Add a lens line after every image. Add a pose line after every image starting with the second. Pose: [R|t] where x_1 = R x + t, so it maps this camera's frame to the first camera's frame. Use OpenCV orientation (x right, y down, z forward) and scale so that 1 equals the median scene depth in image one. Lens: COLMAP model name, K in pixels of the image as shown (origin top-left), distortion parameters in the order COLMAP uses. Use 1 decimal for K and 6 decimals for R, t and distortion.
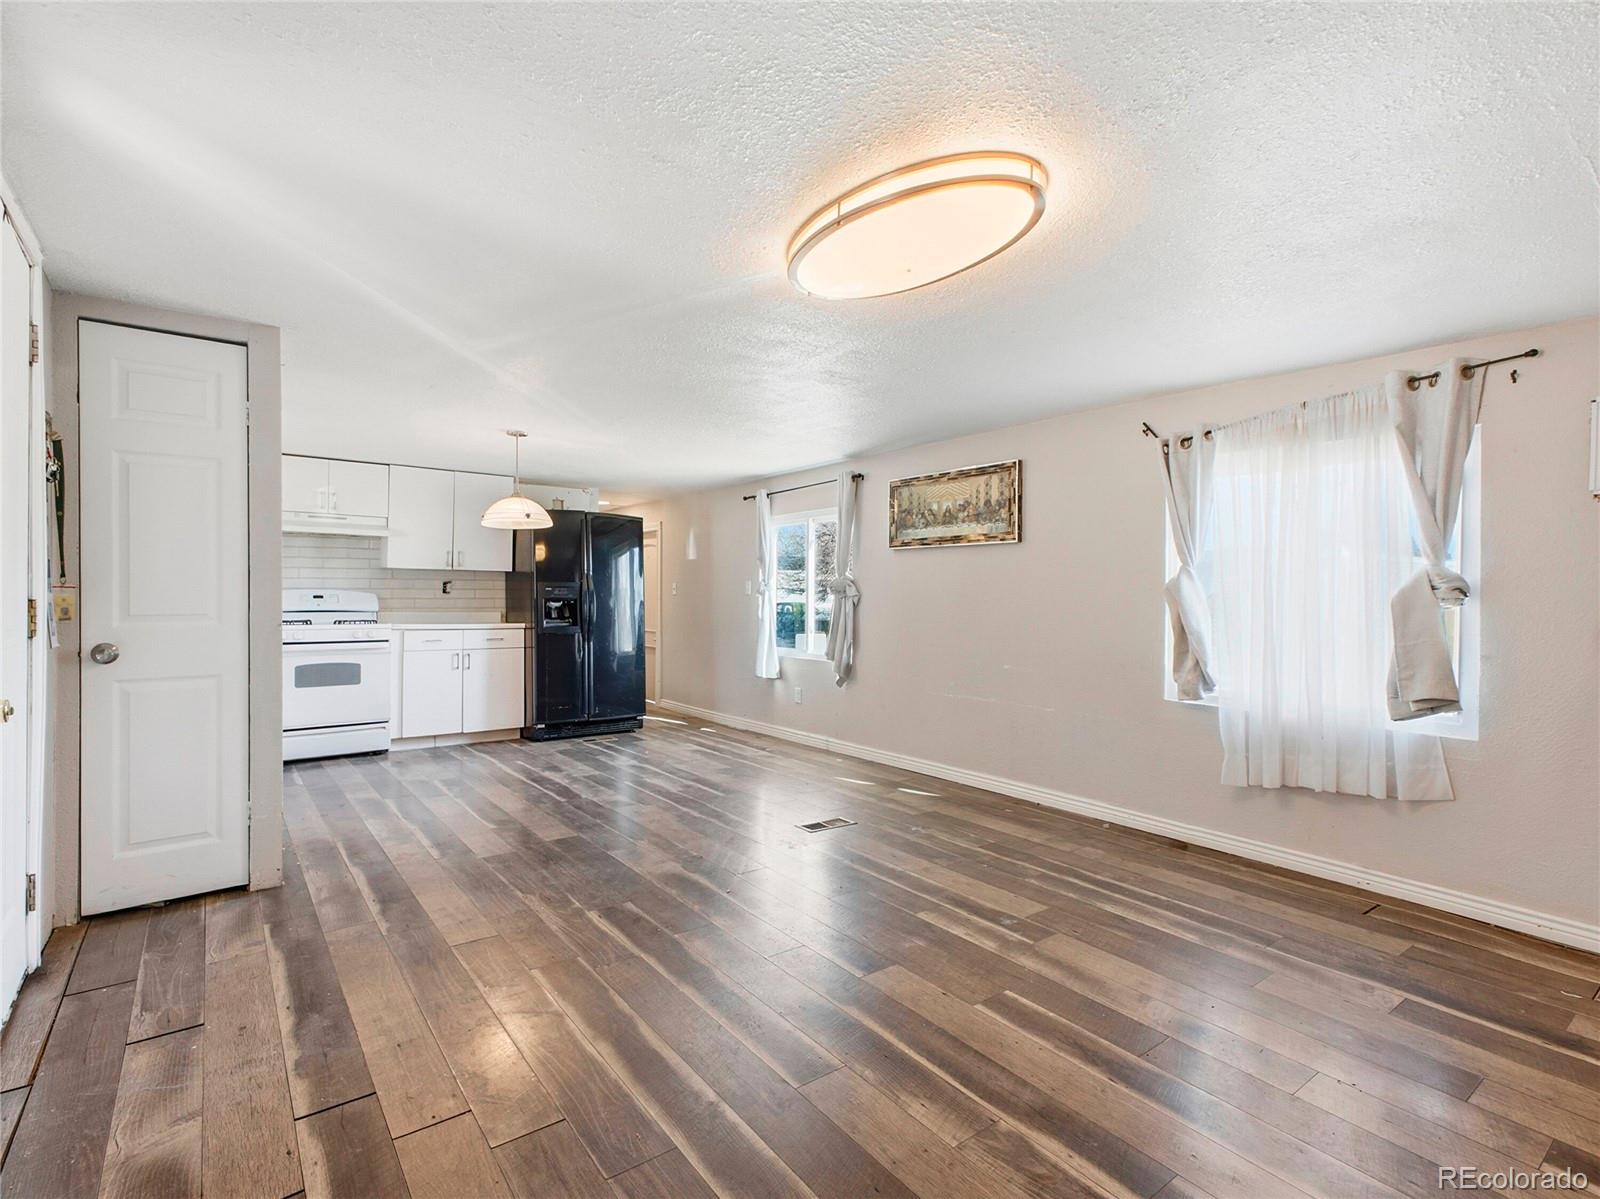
lens RADIAL K [[783.0, 0, 800.5], [0, 783.0, 592.0], [0, 0, 1]] dist [-0.000984, -0.000144]
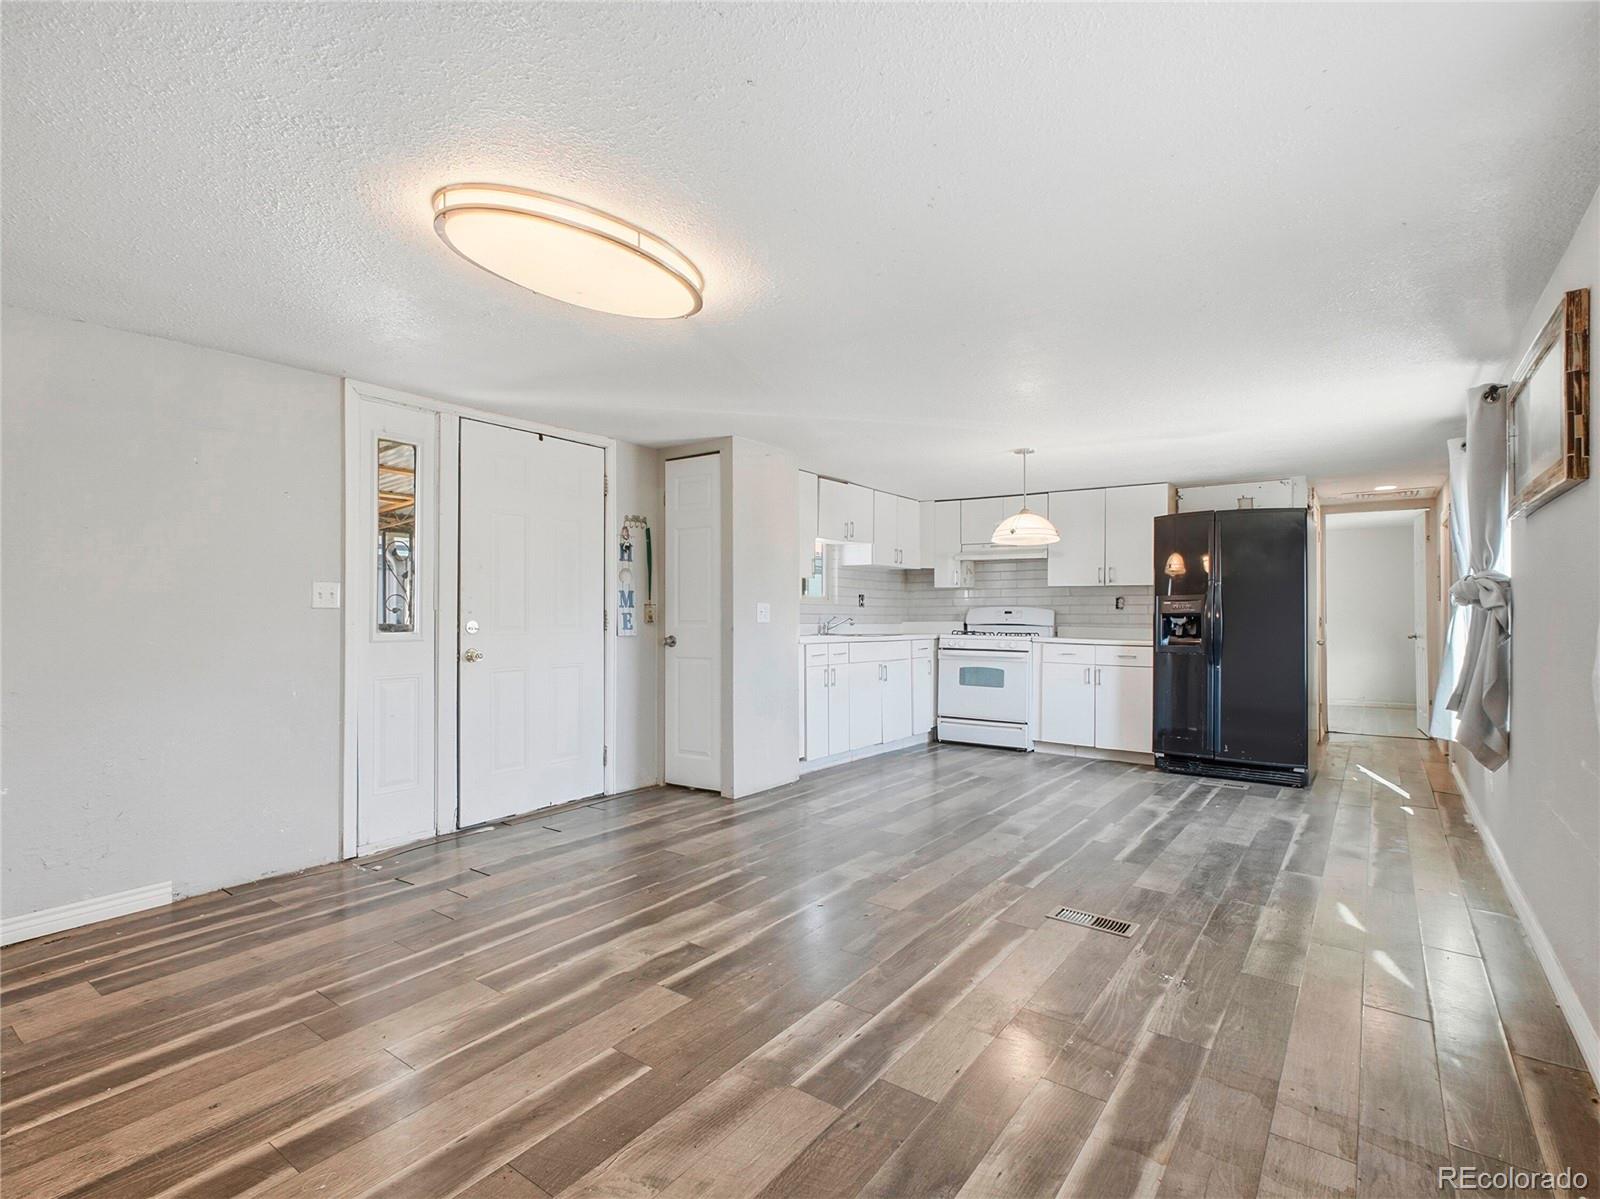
lens RADIAL K [[789.5, 0, 800.0], [0, 789.5, 599.5], [0, 0, 1]] dist [0.002597, 0.000164]
pose [[0.285012, -0.019214, -0.958331, 0.617268], [0.002662, 0.999811, -0.019254, 0.011902], [0.958520, 0.002936, 0.285009, 0.494688]]
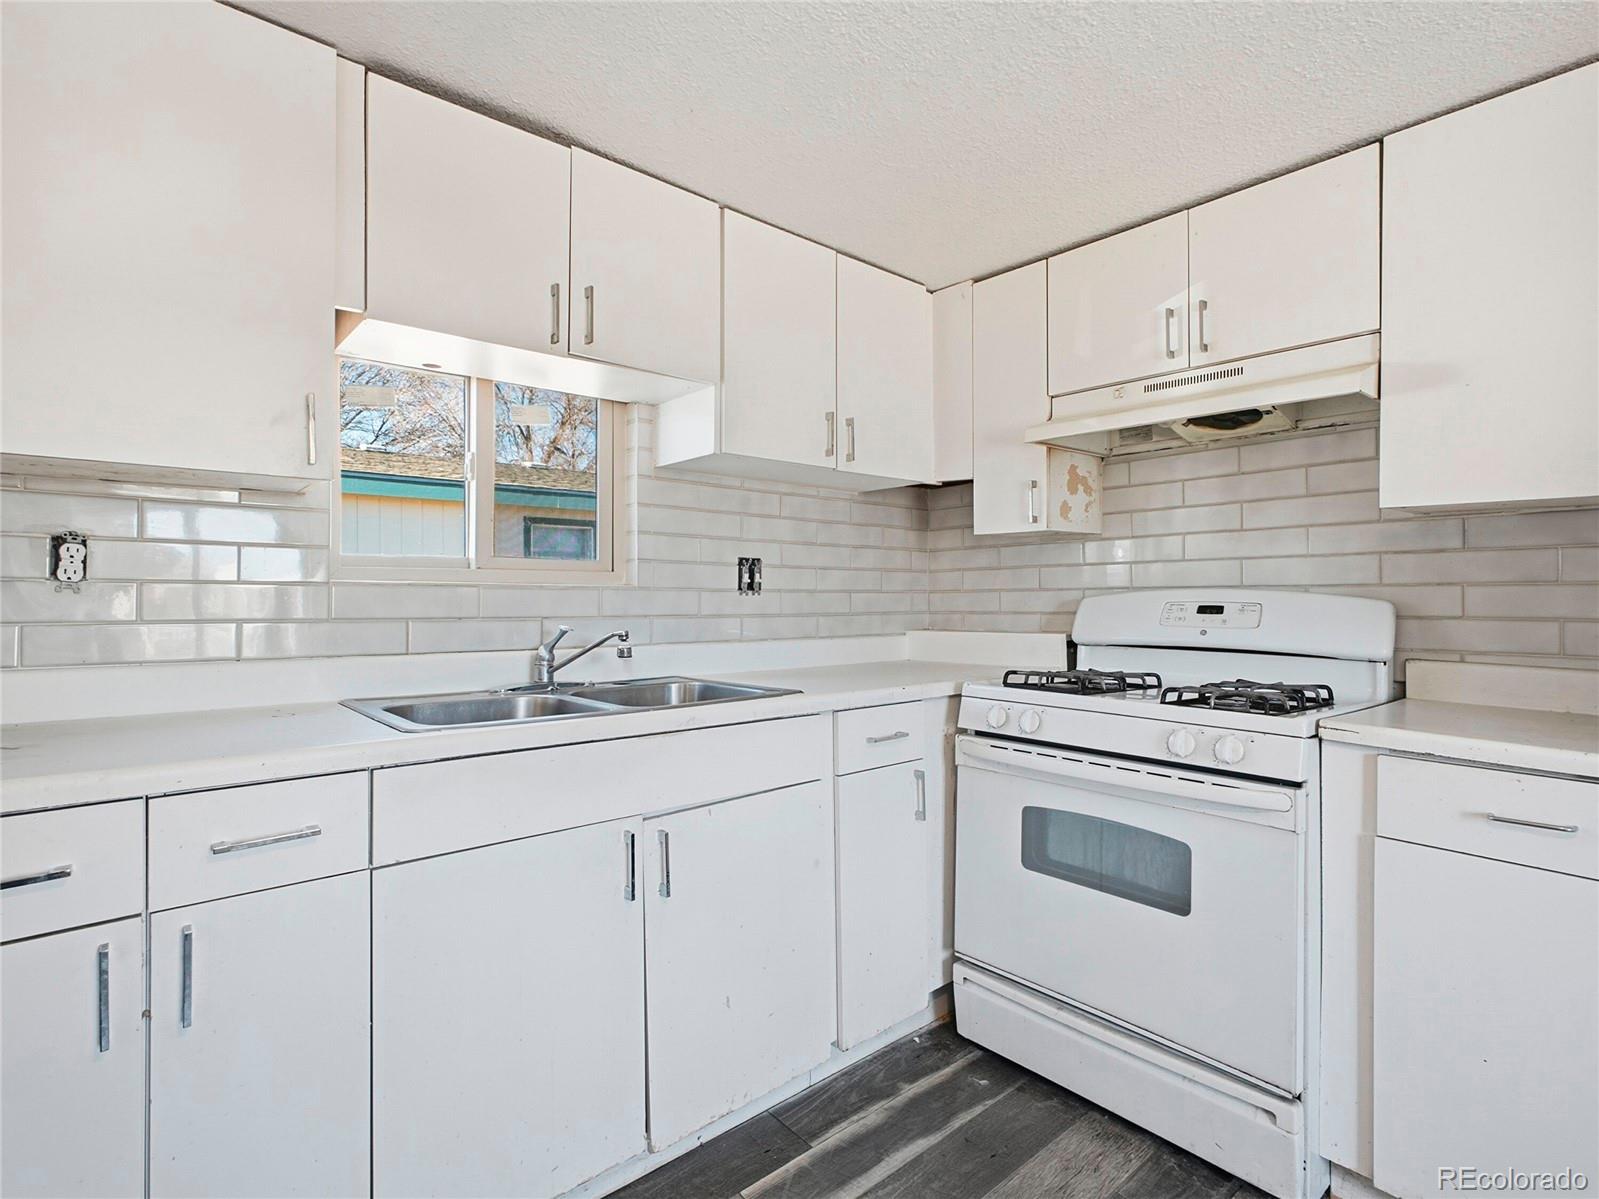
lens RADIAL K [[782.5, 0, 800.0], [0, 782.5, 592.1], [0, 0, 1]] dist [-0.000984, -0.000144]
pose [[0.060799, -0.007191, -0.998124, -0.370629], [0.005085, 0.999963, -0.006894, -0.000770], [0.998137, -0.004657, 0.060833, 1.097805]]
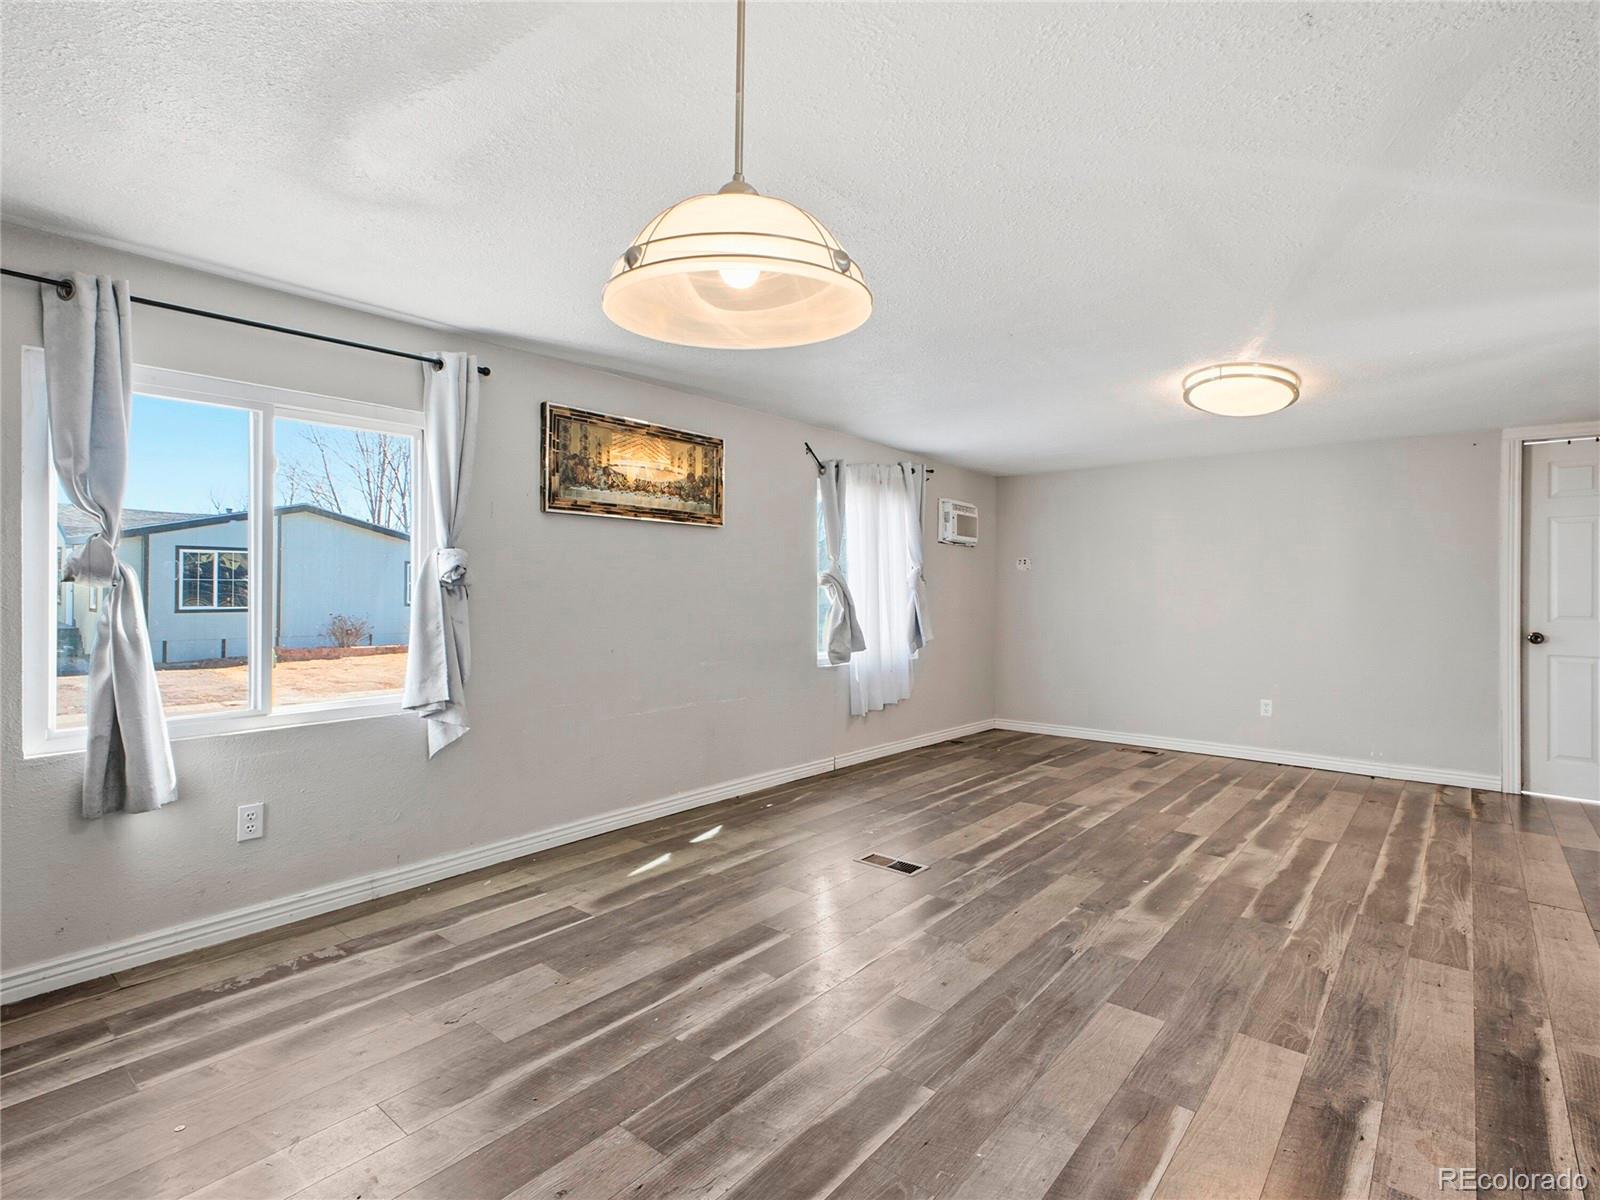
lens RADIAL K [[794.6, 0, 800.8], [0, 794.6, 581.1], [0, 0, 1]] dist [-0.001119, 0.000065]
pose [[-0.220669, -0.002671, 0.975345, -0.714236], [-0.016028, 0.999871, -0.000889, -0.000048], [-0.975217, -0.015828, -0.220684, 1.196188]]
